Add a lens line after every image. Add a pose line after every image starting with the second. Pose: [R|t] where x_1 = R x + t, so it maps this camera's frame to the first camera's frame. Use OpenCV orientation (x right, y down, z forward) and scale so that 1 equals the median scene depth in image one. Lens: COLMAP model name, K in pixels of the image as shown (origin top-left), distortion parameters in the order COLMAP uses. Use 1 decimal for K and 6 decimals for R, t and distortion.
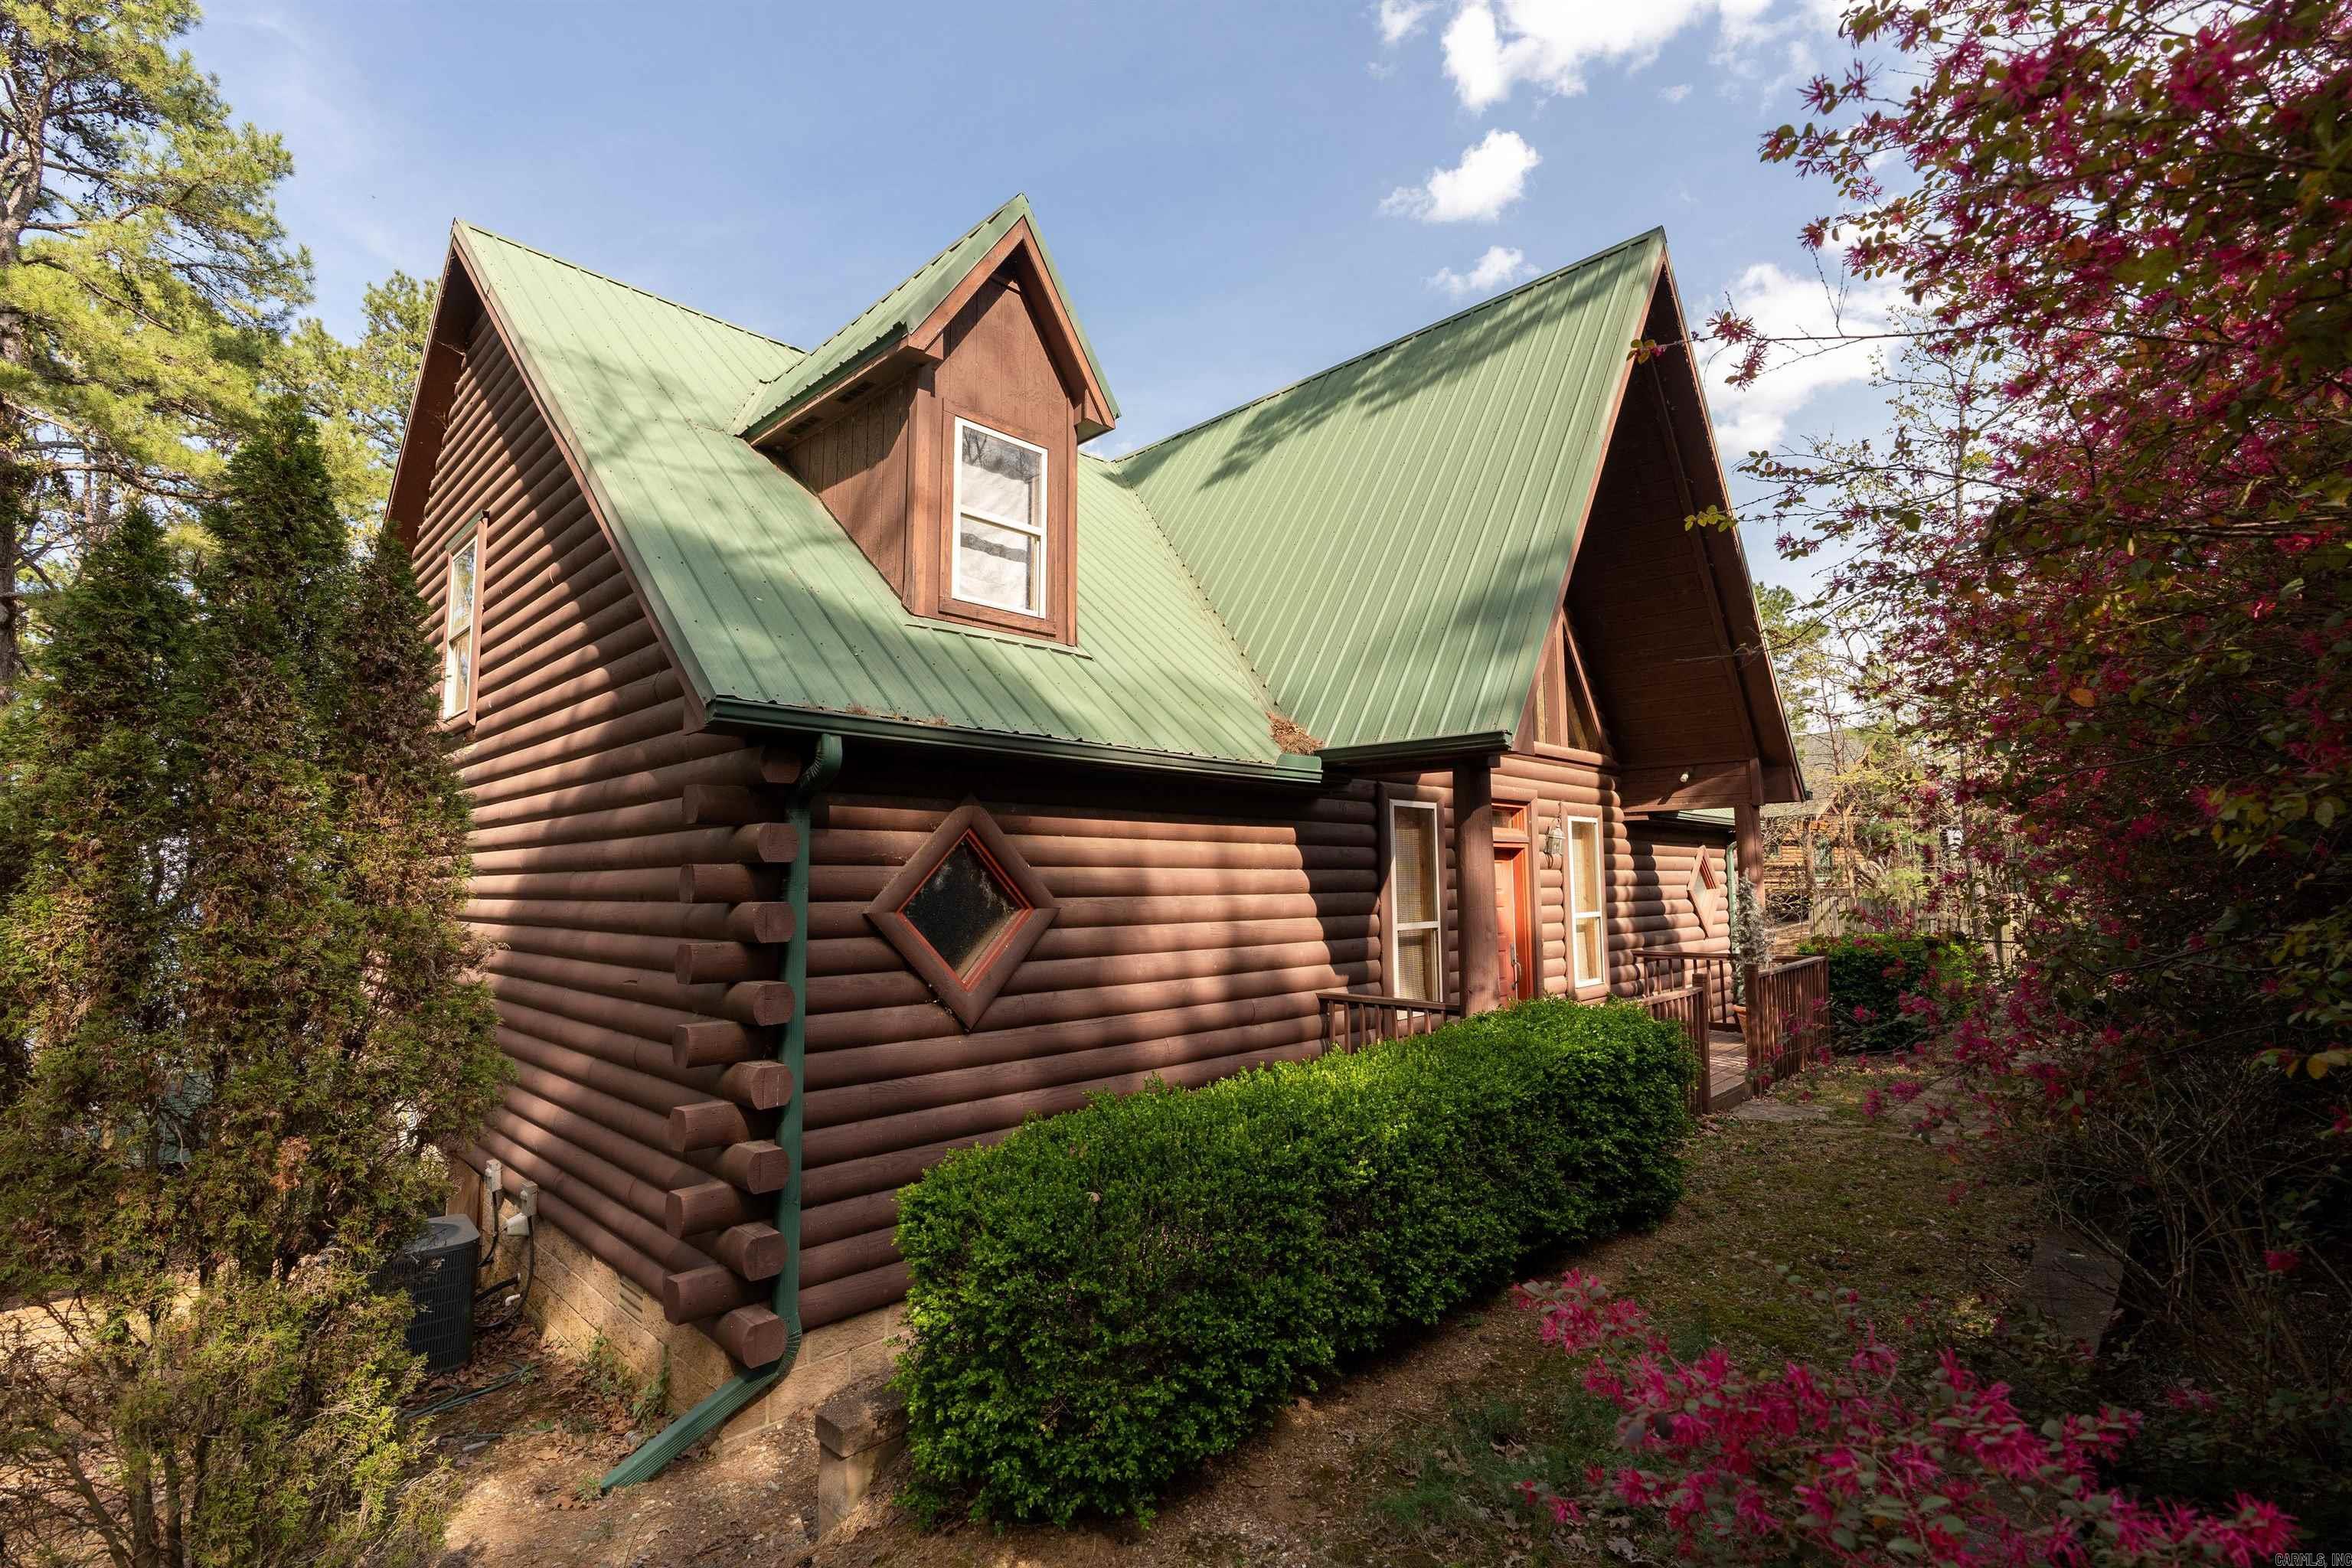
lens RADIAL K [[1065.9, 0, 1173.2], [0, 1065.9, 812.9], [0, 0, 1]] dist [-0.000163, 0.000122]
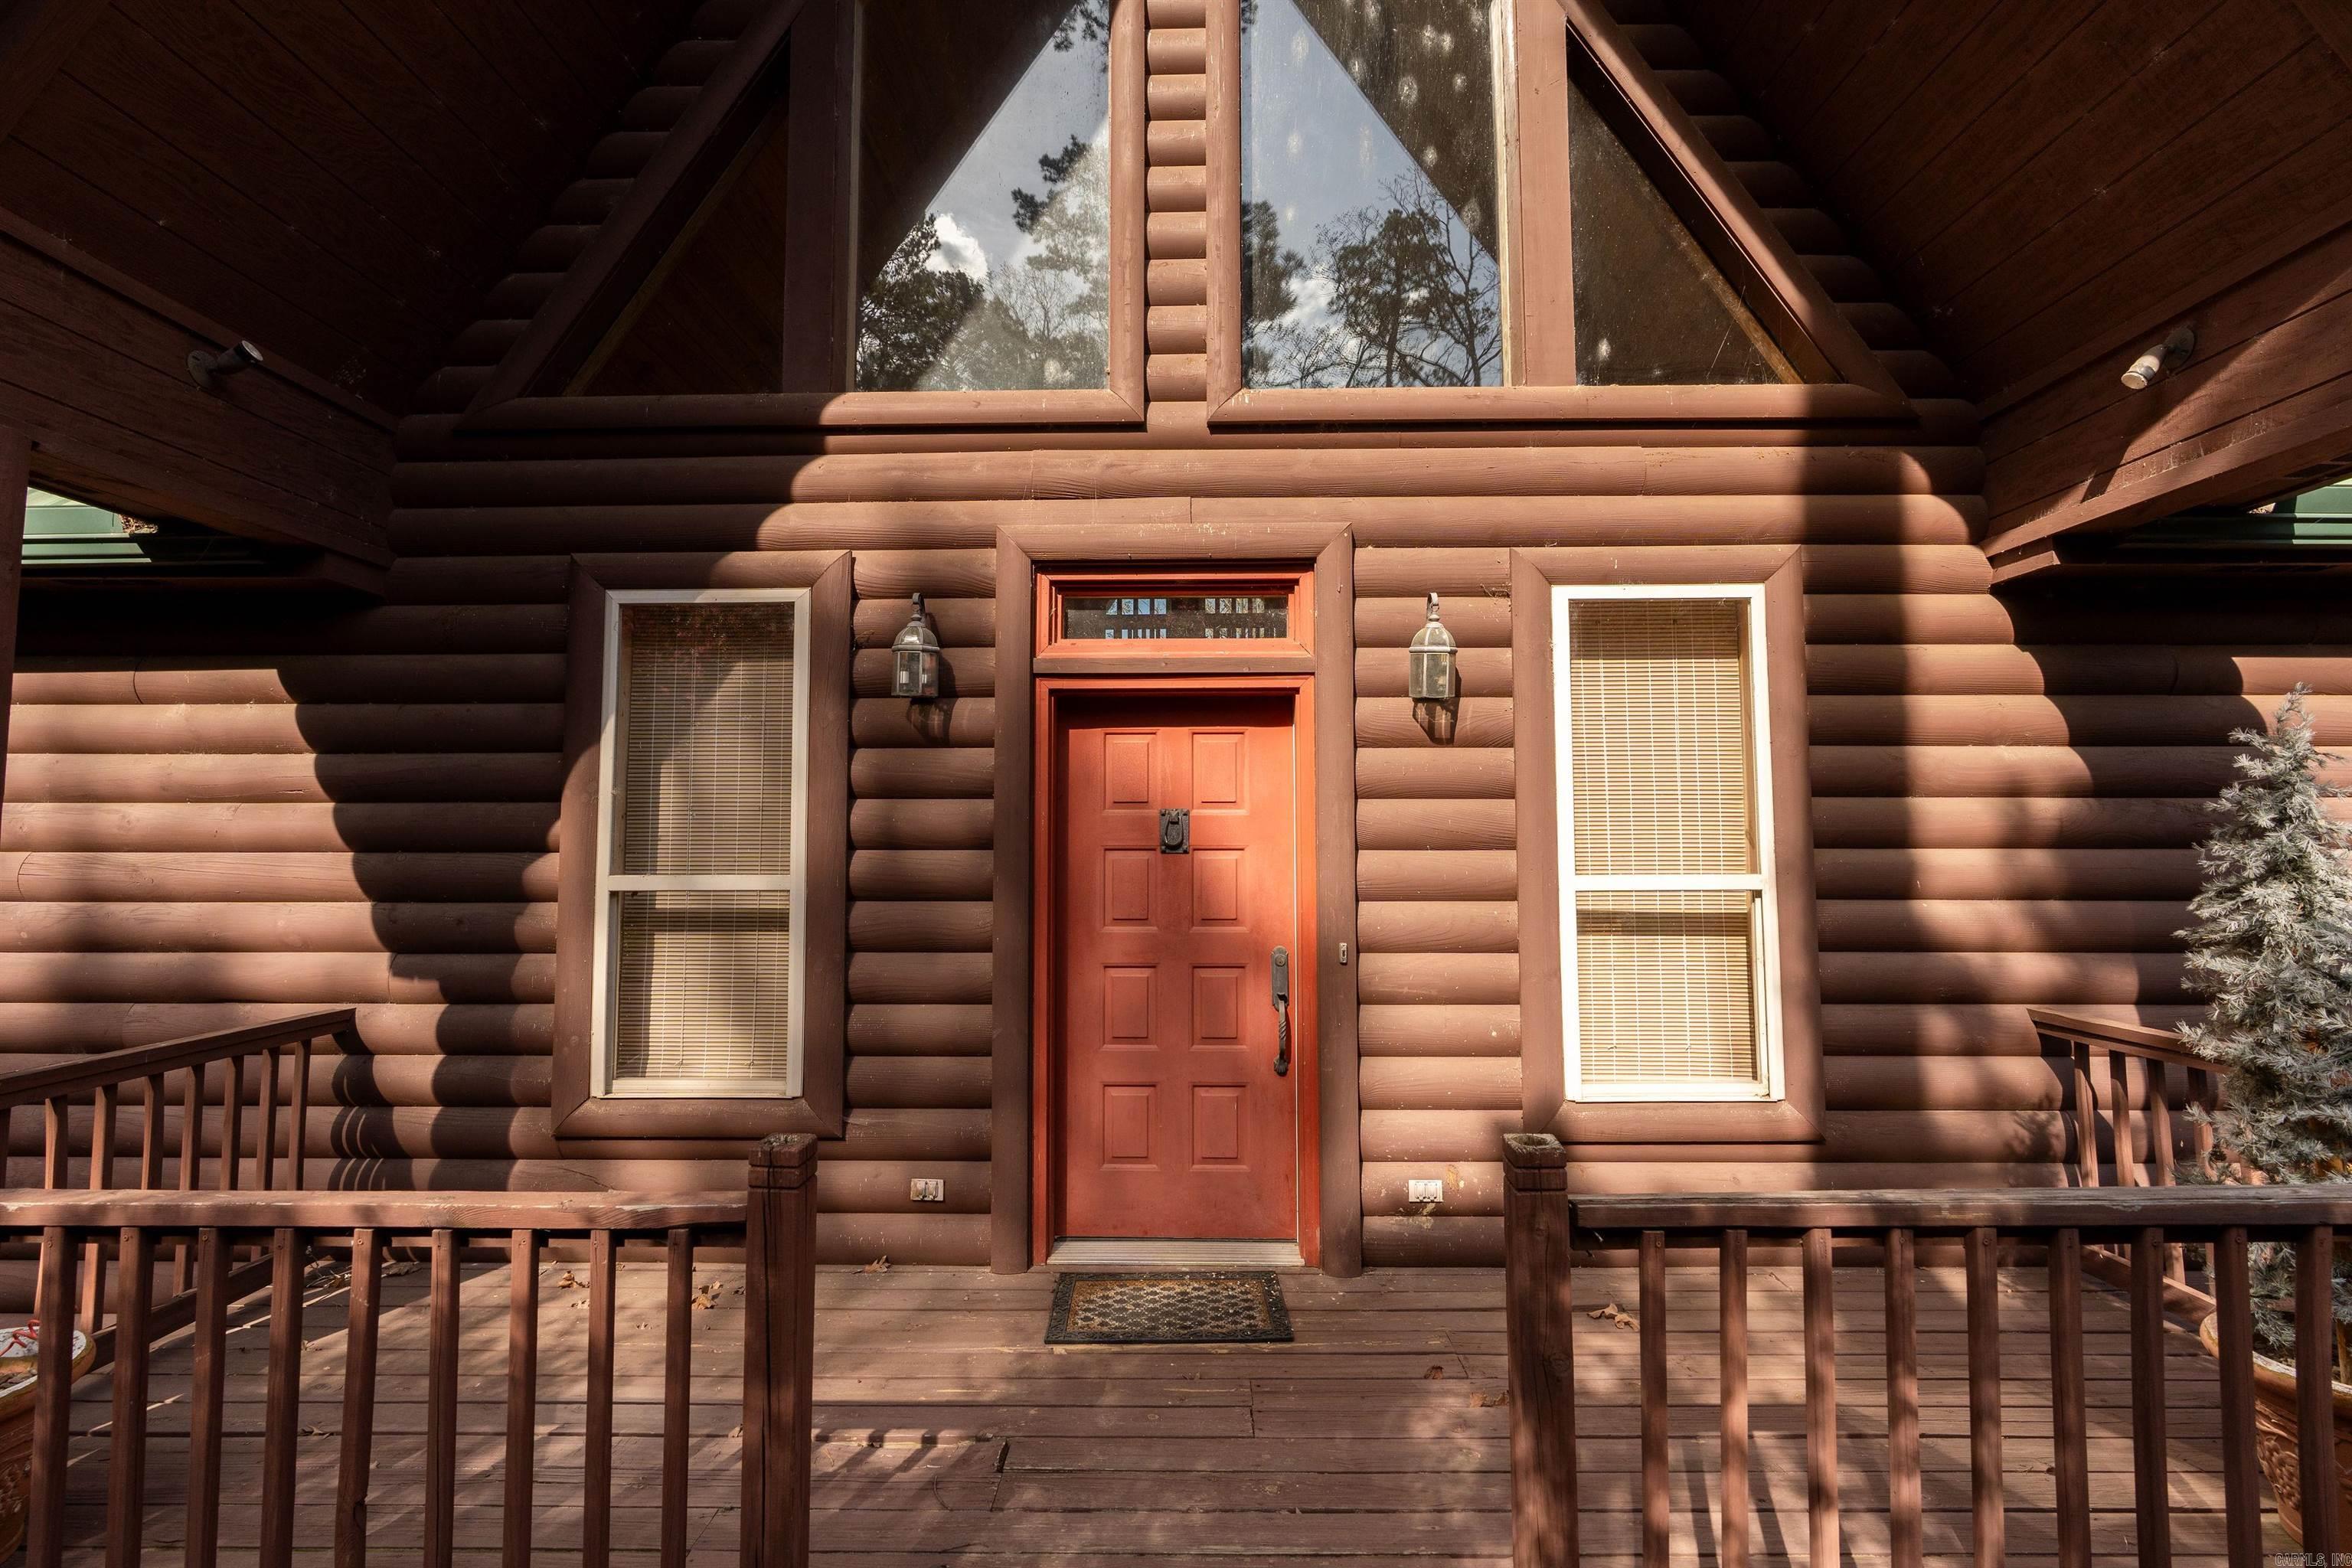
lens RADIAL K [[1065.9, 0, 1173.2], [0, 1065.9, 812.9], [0, 0, 1]] dist [-0.000163, 0.000122]
pose [[0.685913, -0.015106, -0.727527, 0.641655], [0.043454, 0.998851, 0.020229, 0.075121], [0.726385, -0.045489, 0.685781, 0.819525]]
